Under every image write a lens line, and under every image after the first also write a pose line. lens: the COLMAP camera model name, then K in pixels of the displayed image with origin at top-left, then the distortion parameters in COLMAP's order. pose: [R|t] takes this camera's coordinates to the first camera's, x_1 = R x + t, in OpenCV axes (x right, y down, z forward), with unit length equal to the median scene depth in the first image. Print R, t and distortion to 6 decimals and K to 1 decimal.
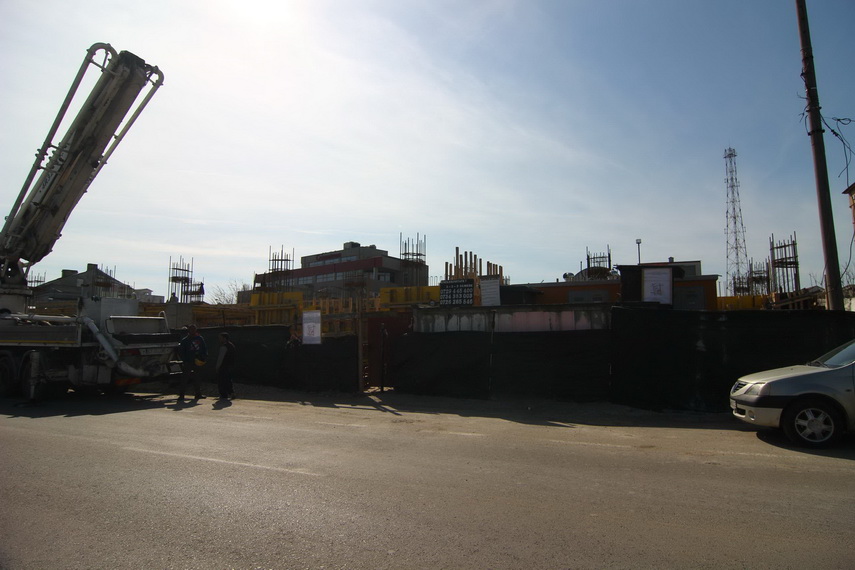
lens RADIAL K [[484.6, 0, 431.9], [0, 484.6, 285.8], [0, 0, 1]] dist [-0.016531, -0.001746]
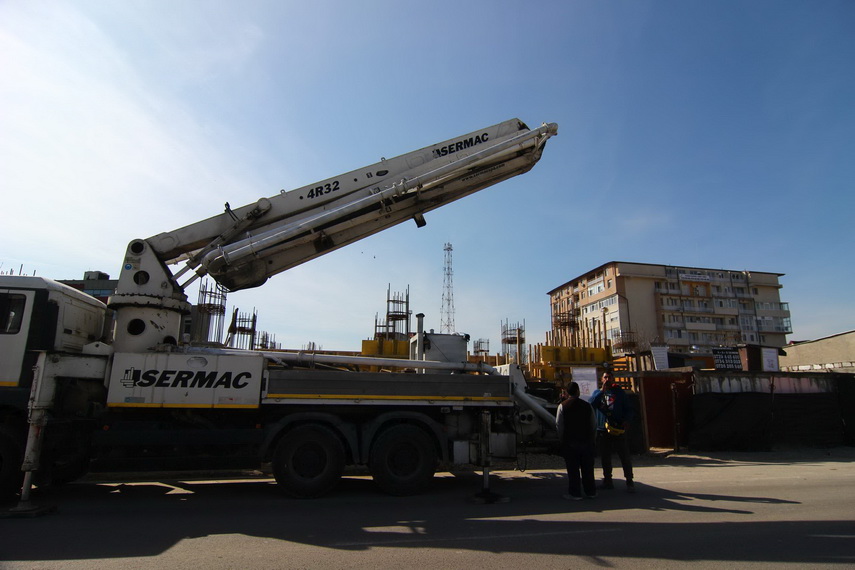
lens RADIAL K [[484.6, 0, 431.9], [0, 484.6, 285.8], [0, 0, 1]] dist [-0.016531, -0.001746]
pose [[0.817034, 0.142226, 0.558772, -1.179542], [-0.070701, 0.986499, -0.147719, 0.062507], [-0.572238, 0.081186, 0.816059, 0.446705]]
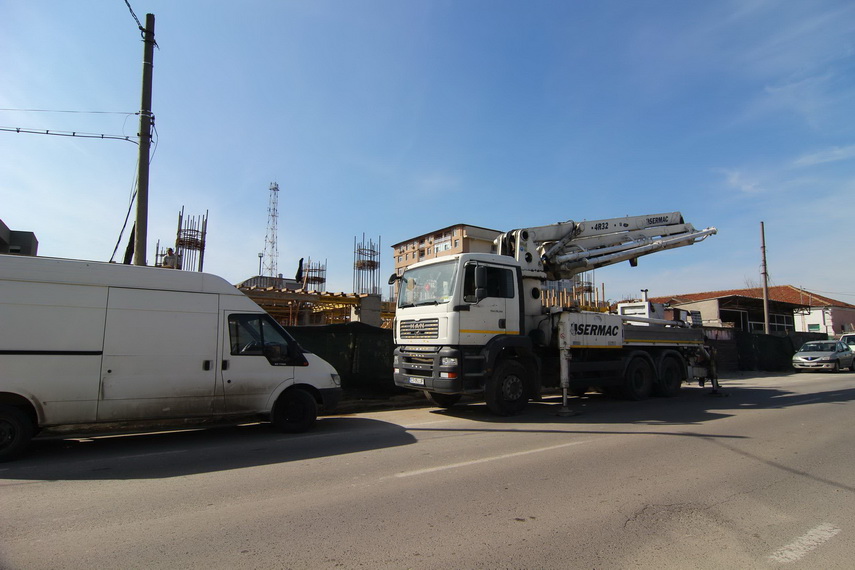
lens RADIAL K [[484.6, 0, 431.9], [0, 484.6, 285.8], [0, 0, 1]] dist [-0.016531, -0.001746]
pose [[0.513462, 0.112624, 0.850689, -2.036678], [-0.095941, 0.992669, -0.073512, 0.123371], [-0.852732, -0.043871, 0.520503, 0.898376]]
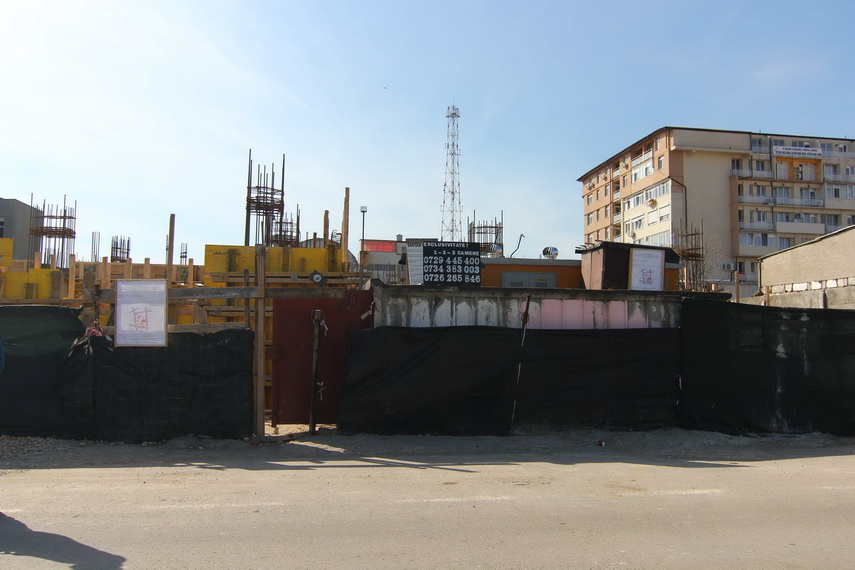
lens RADIAL K [[700.9, 0, 427.5], [0, 700.9, 285.0], [0, 0, 1]] dist [-0.003428, 0.001734]
pose [[0.842025, 0.051643, 0.536960, -0.442142], [-0.068403, 0.997594, 0.011319, 0.033193], [-0.535084, -0.046261, 0.843532, 0.269119]]
